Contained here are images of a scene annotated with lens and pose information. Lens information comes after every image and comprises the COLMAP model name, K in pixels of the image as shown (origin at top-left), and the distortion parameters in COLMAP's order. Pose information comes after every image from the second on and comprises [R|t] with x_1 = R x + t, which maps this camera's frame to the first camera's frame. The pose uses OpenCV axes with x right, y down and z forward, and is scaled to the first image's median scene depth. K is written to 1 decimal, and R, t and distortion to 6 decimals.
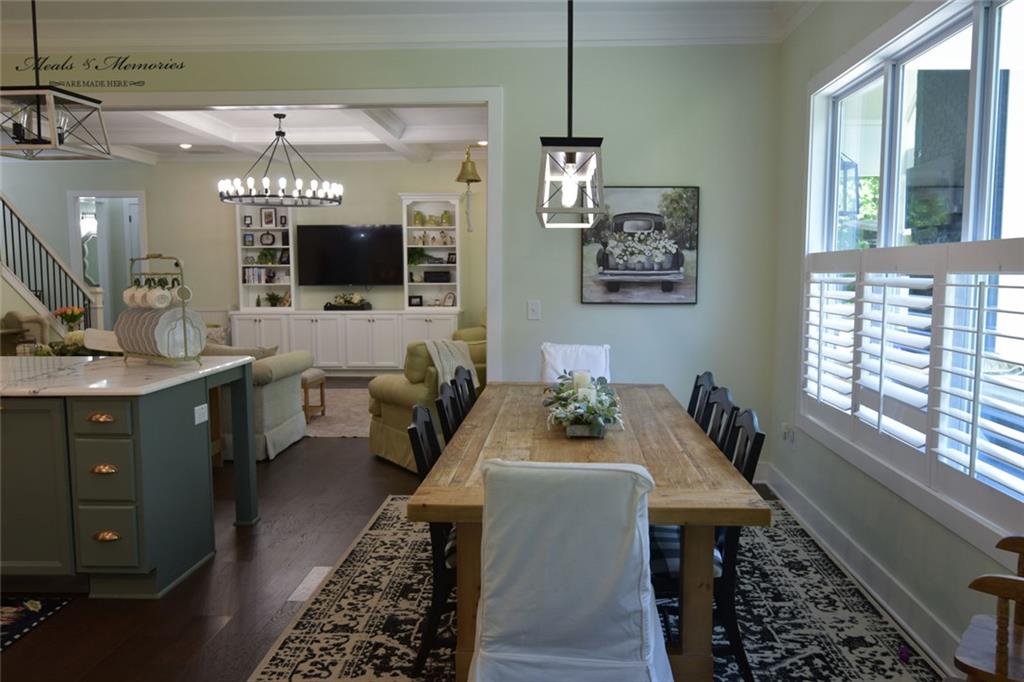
lens RADIAL K [[772.2, 0, 516.2], [0, 772.2, 340.8], [0, 0, 1]] dist [-0.002969, 0.002031]
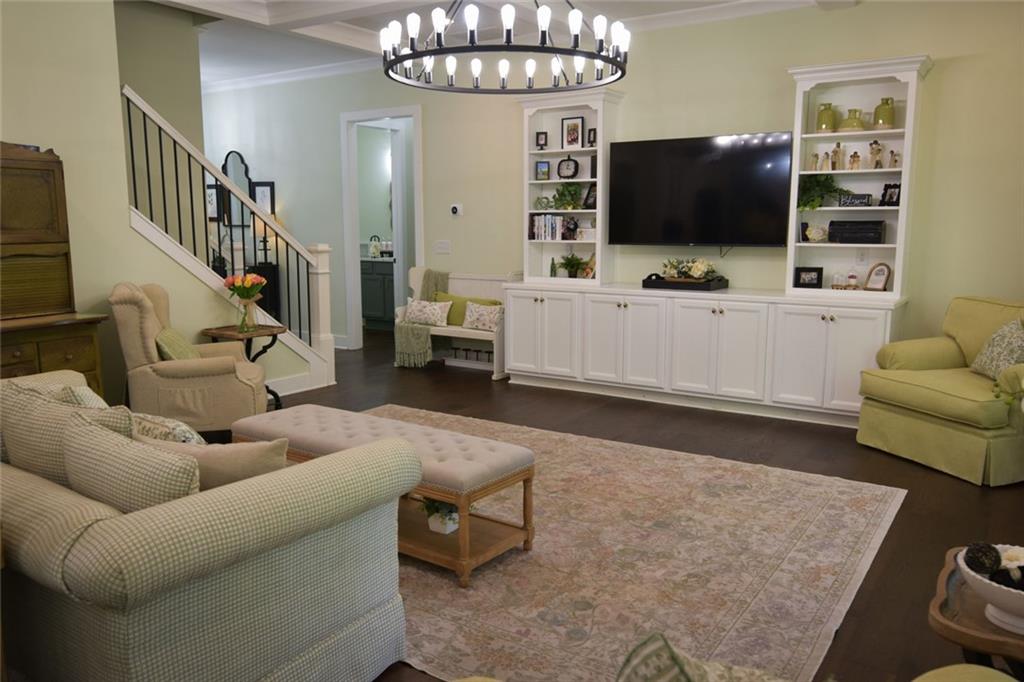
lens RADIAL K [[772.2, 0, 520.7], [0, 772.2, 351.8], [0, 0, 1]] dist [-0.002969, 0.002031]
pose [[0.859031, 0.085953, -0.504656, -0.028063], [-0.045798, 0.994754, 0.091469, -0.039923], [0.509871, -0.055463, 0.858461, 0.440000]]
